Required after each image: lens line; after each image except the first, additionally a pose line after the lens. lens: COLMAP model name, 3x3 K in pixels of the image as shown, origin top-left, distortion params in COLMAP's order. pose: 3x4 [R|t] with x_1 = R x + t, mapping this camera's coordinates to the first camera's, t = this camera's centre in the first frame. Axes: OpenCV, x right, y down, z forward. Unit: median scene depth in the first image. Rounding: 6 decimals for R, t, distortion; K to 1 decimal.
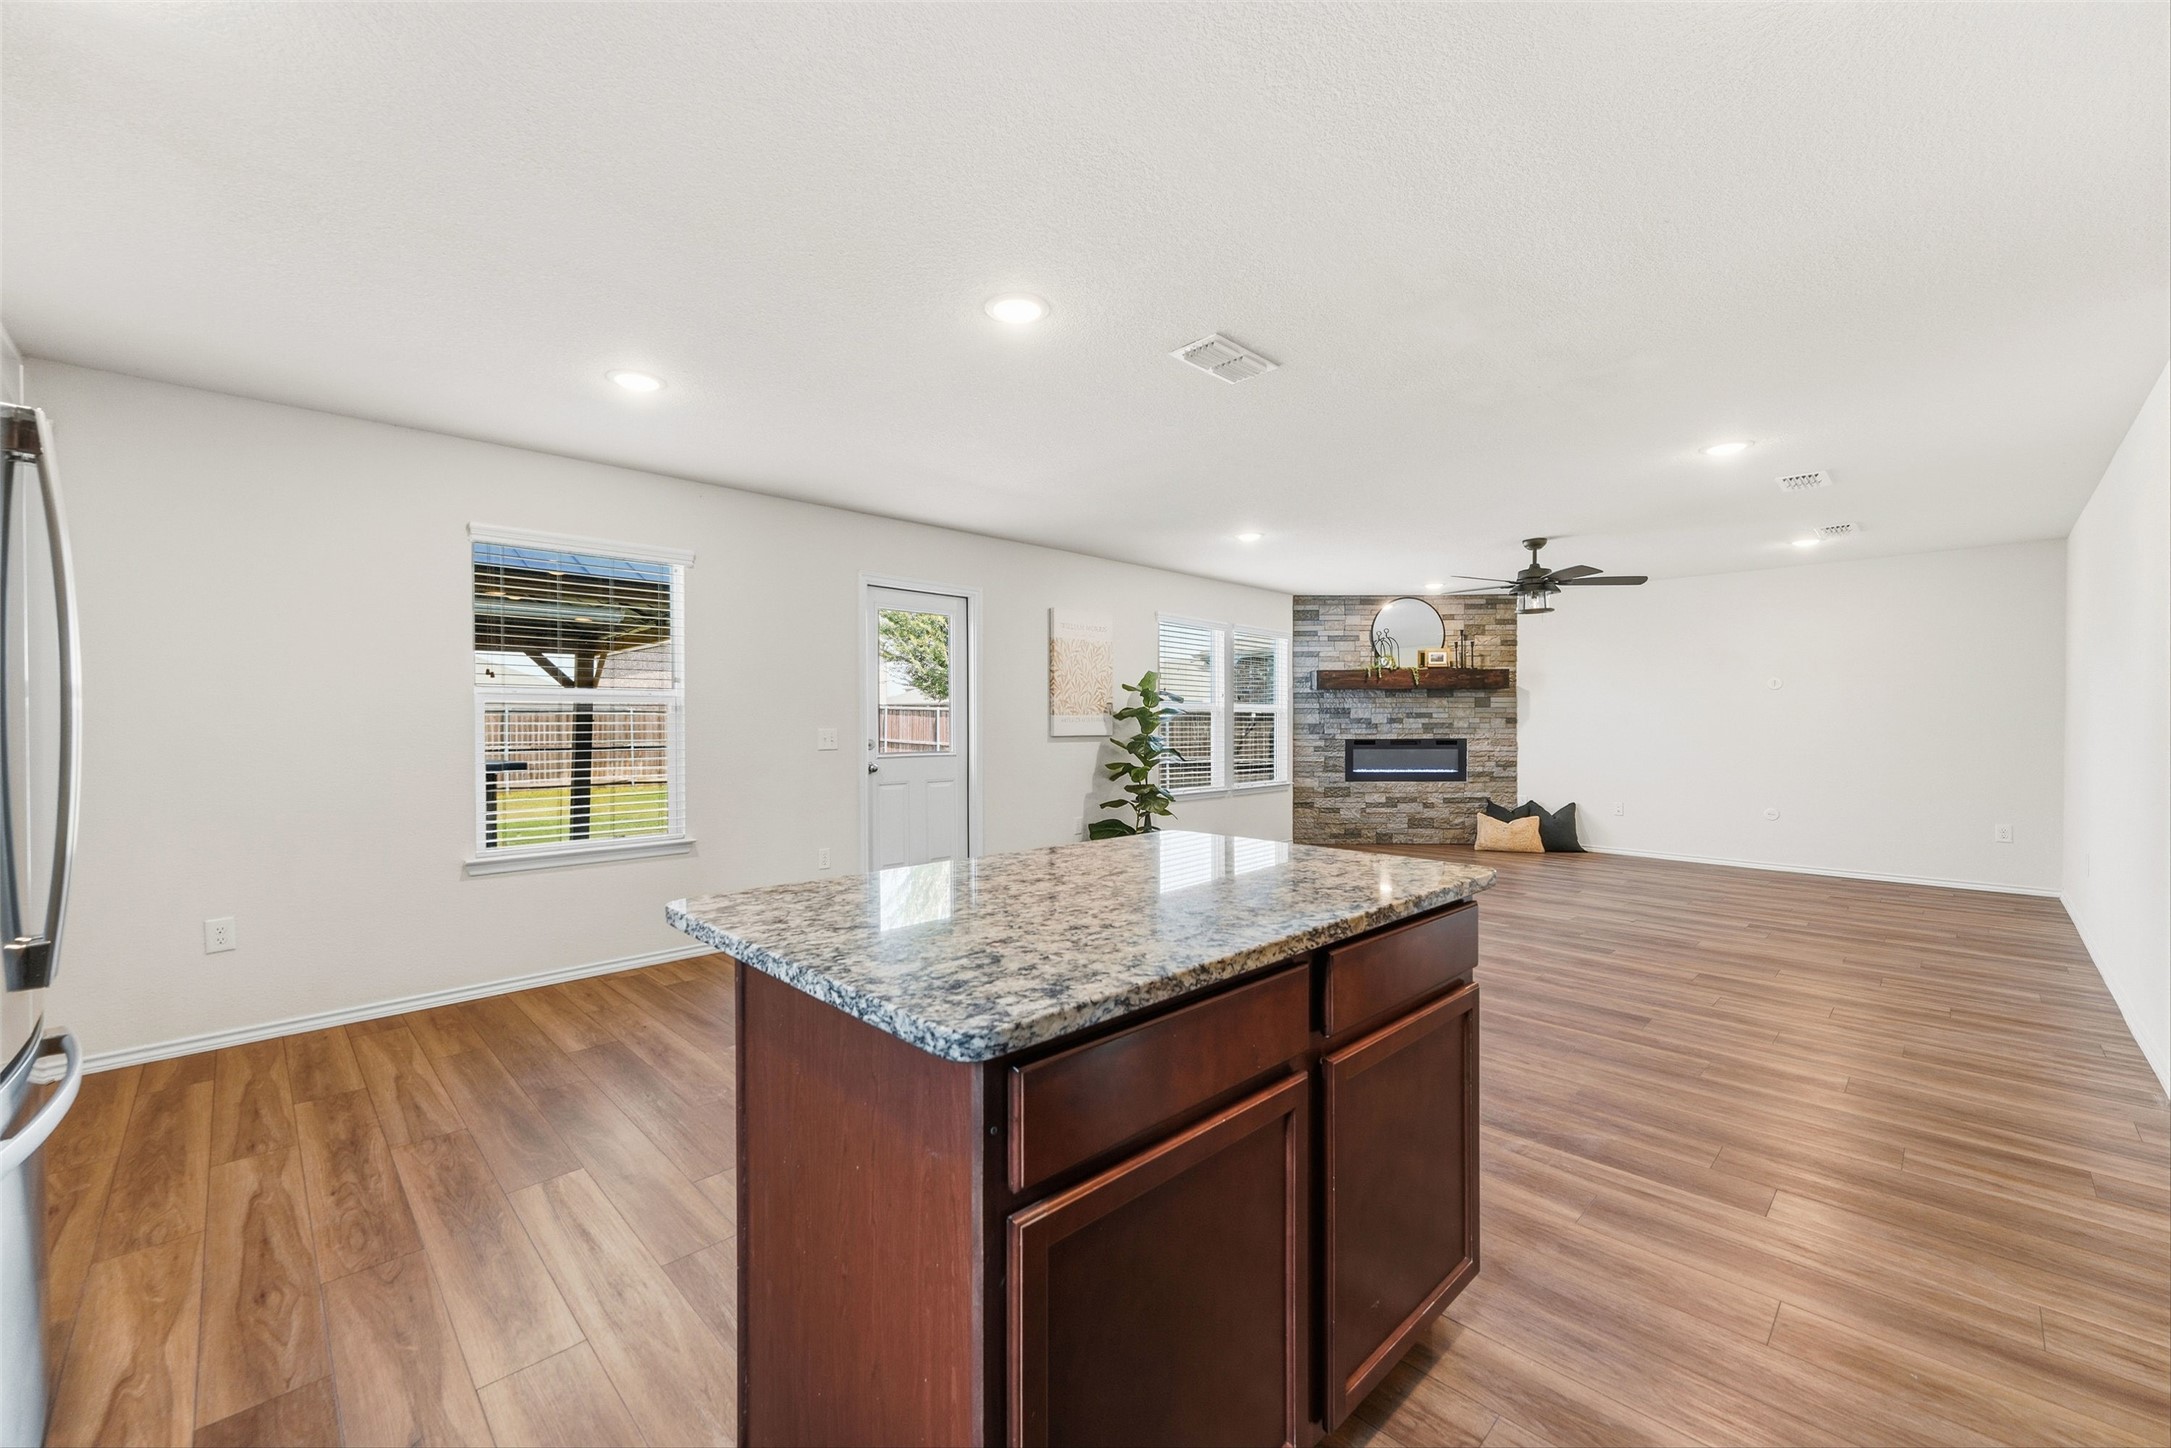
lens RADIAL K [[855.9, 0, 1071.3], [0, 855.9, 727.7], [0, 0, 1]] dist [0.013983, -0.005319]
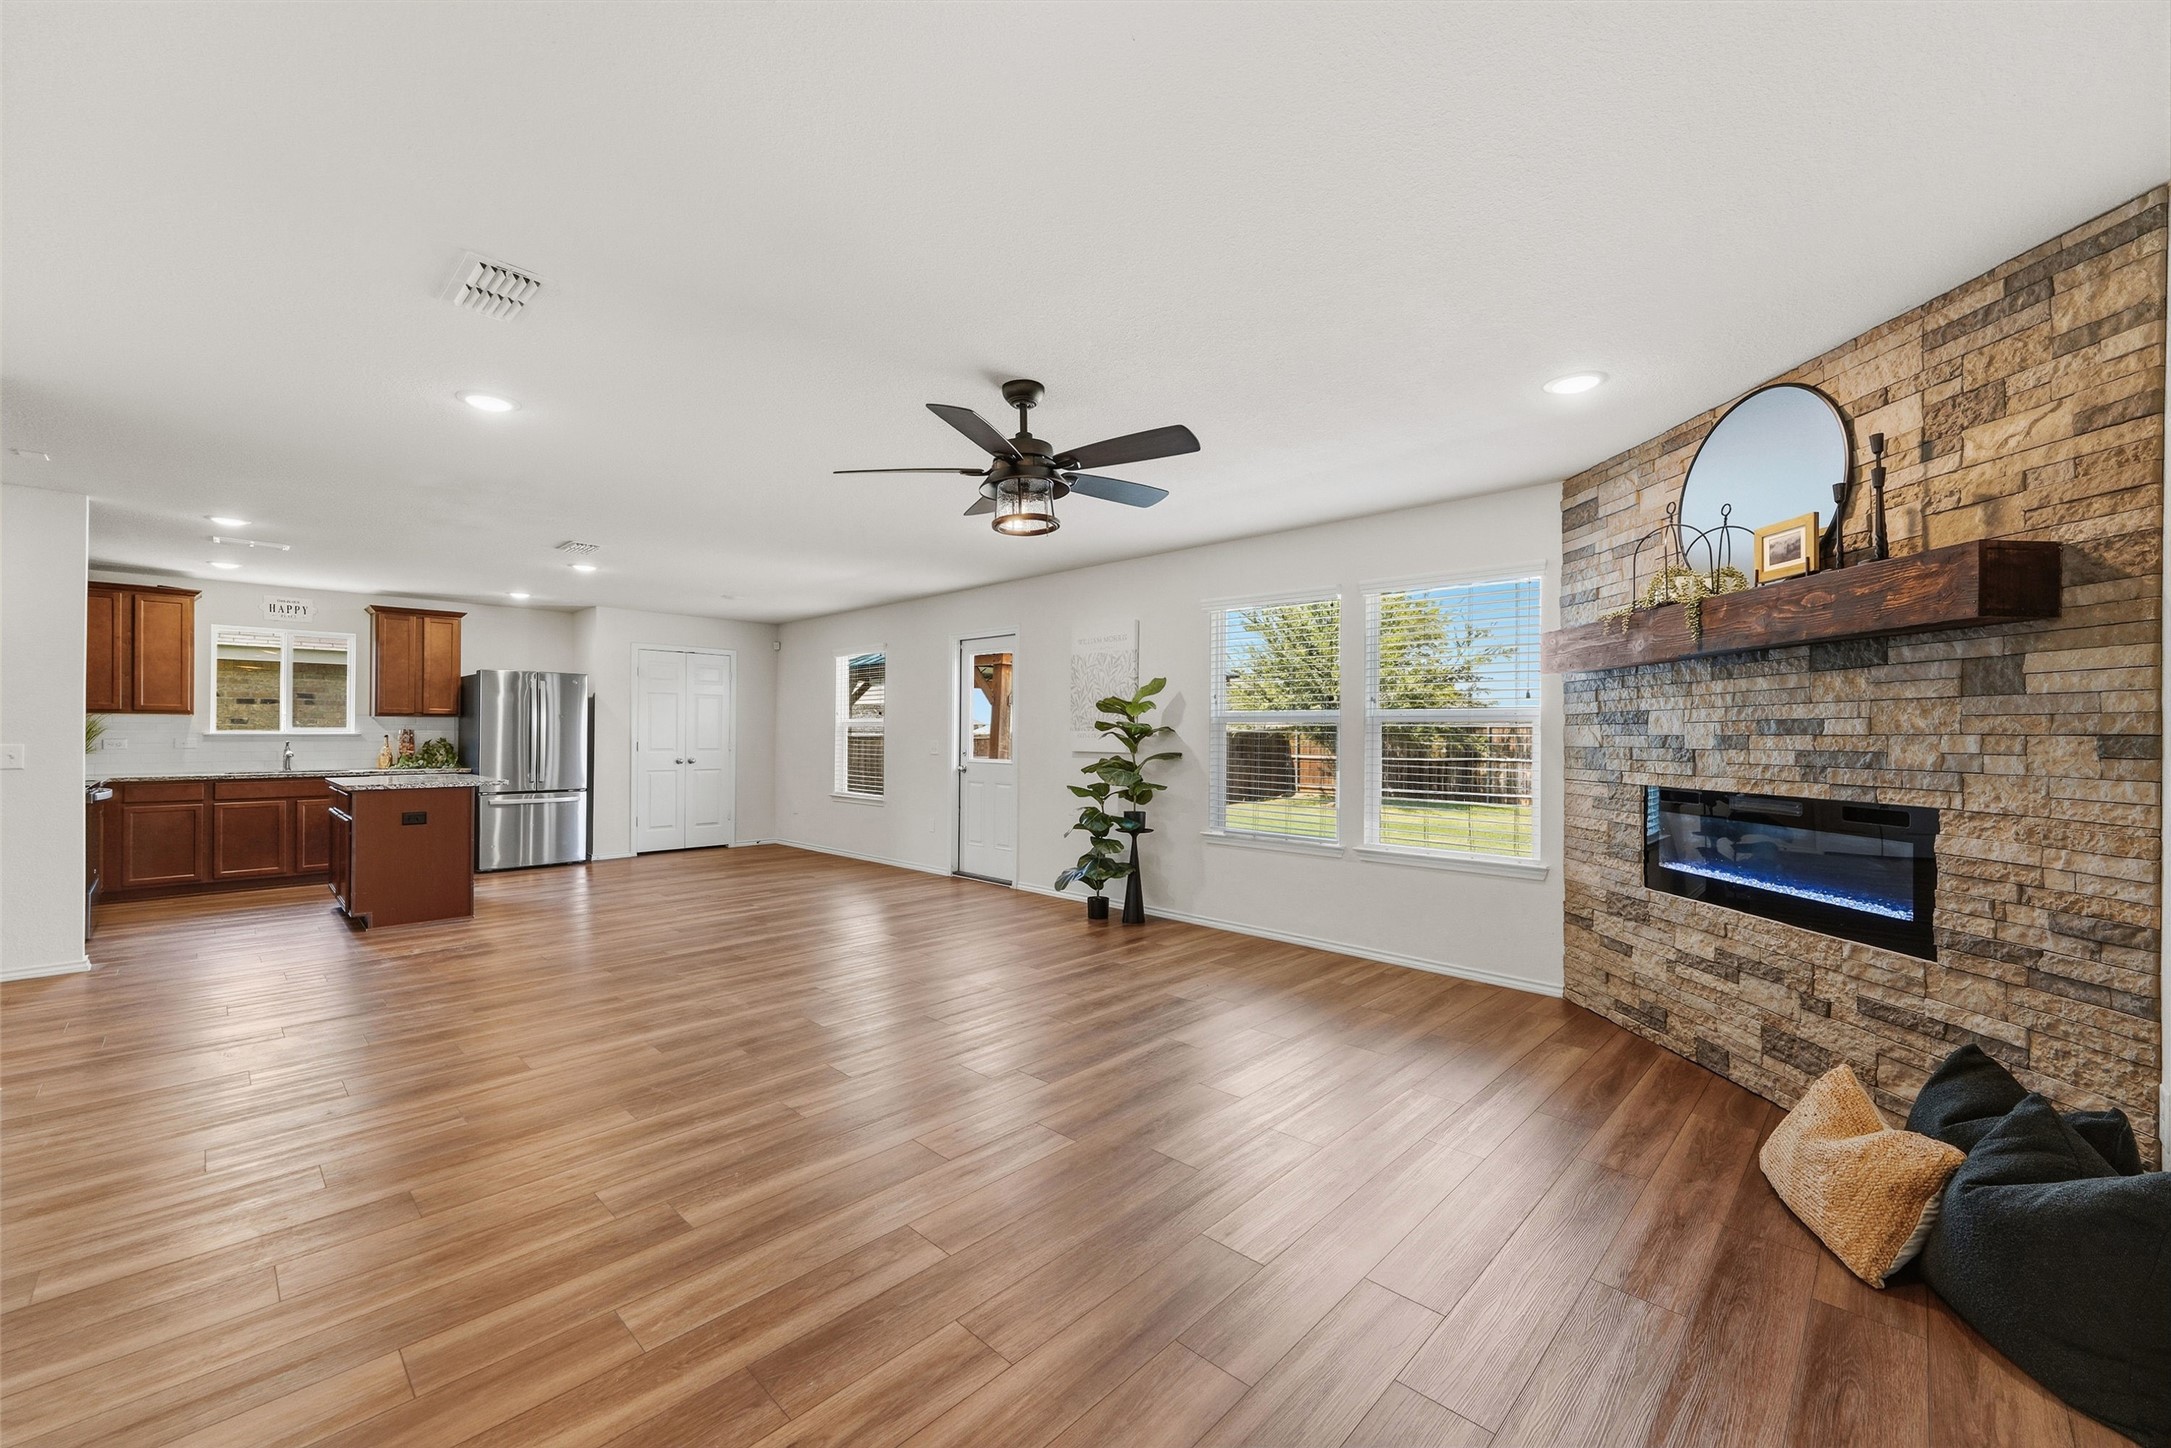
lens RADIAL K [[855.9, 0, 1071.3], [0, 855.9, 727.7], [0, 0, 1]] dist [0.013983, -0.005319]
pose [[0.025642, -0.006931, -0.999647, 0.736023], [-0.011595, 0.999907, -0.007230, -0.008413], [0.999604, 0.011776, 0.025559, 0.711241]]
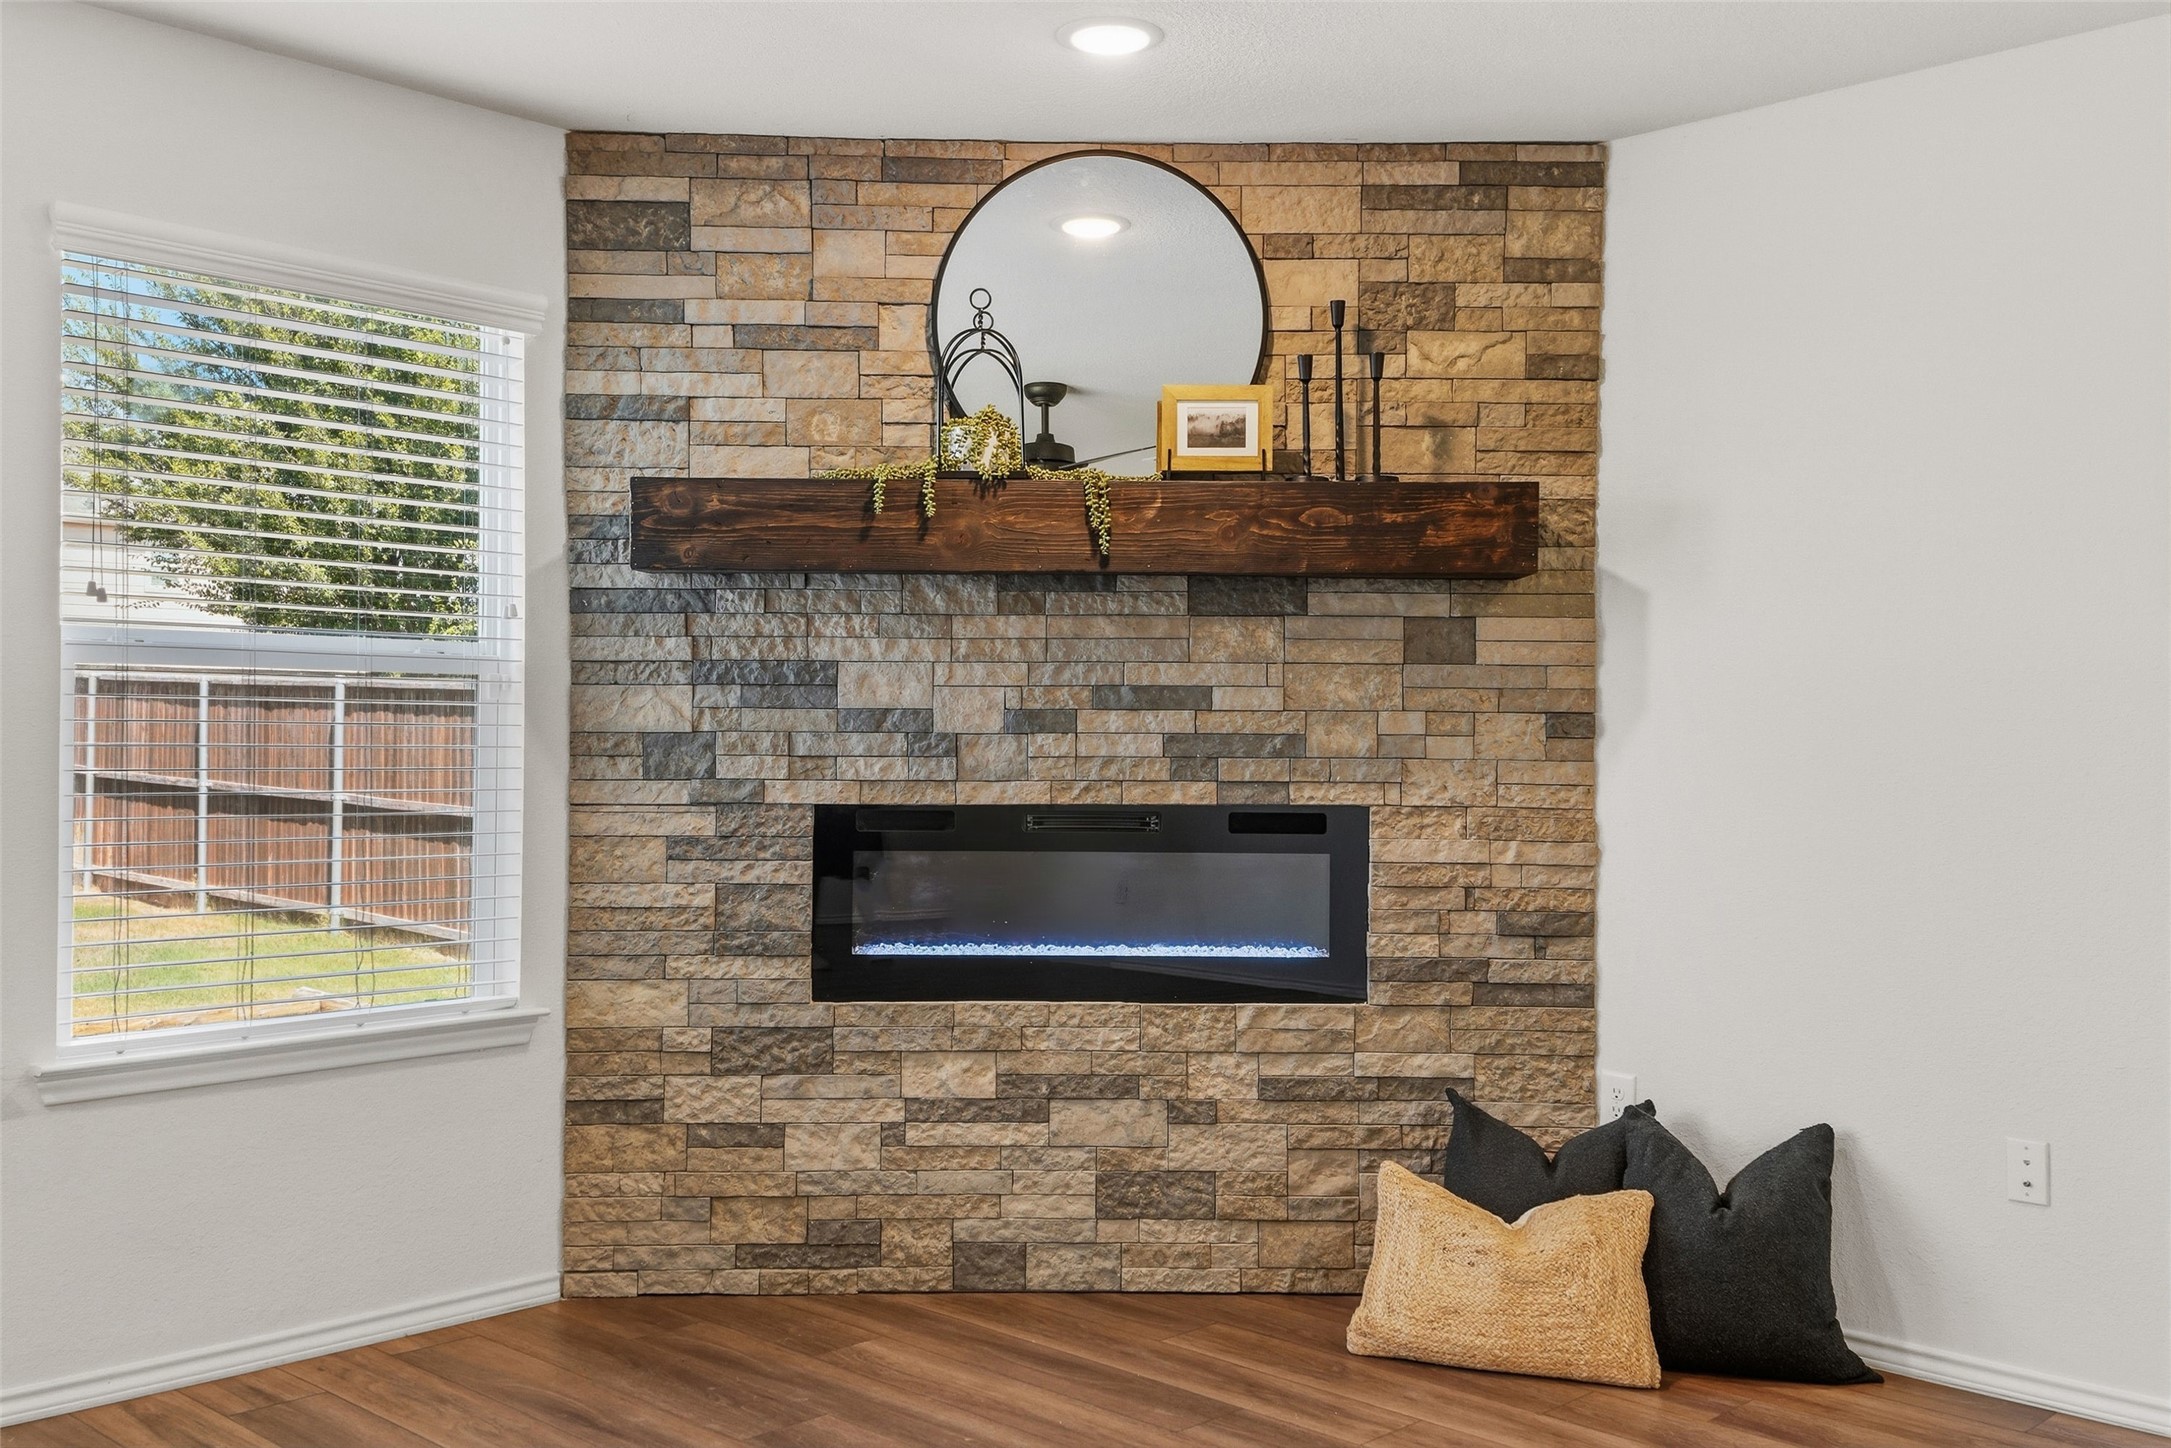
lens RADIAL K [[1980.1, 0, 1085.5], [0, 1980.1, 724.0], [0, 0, 1]] dist [0.103171, -0.003589]
pose [[0.999690, 0.008655, 0.023334, 0.377459], [-0.008498, 0.999941, -0.006827, -0.004057], [-0.023391, 0.006627, 0.999704, 0.497660]]
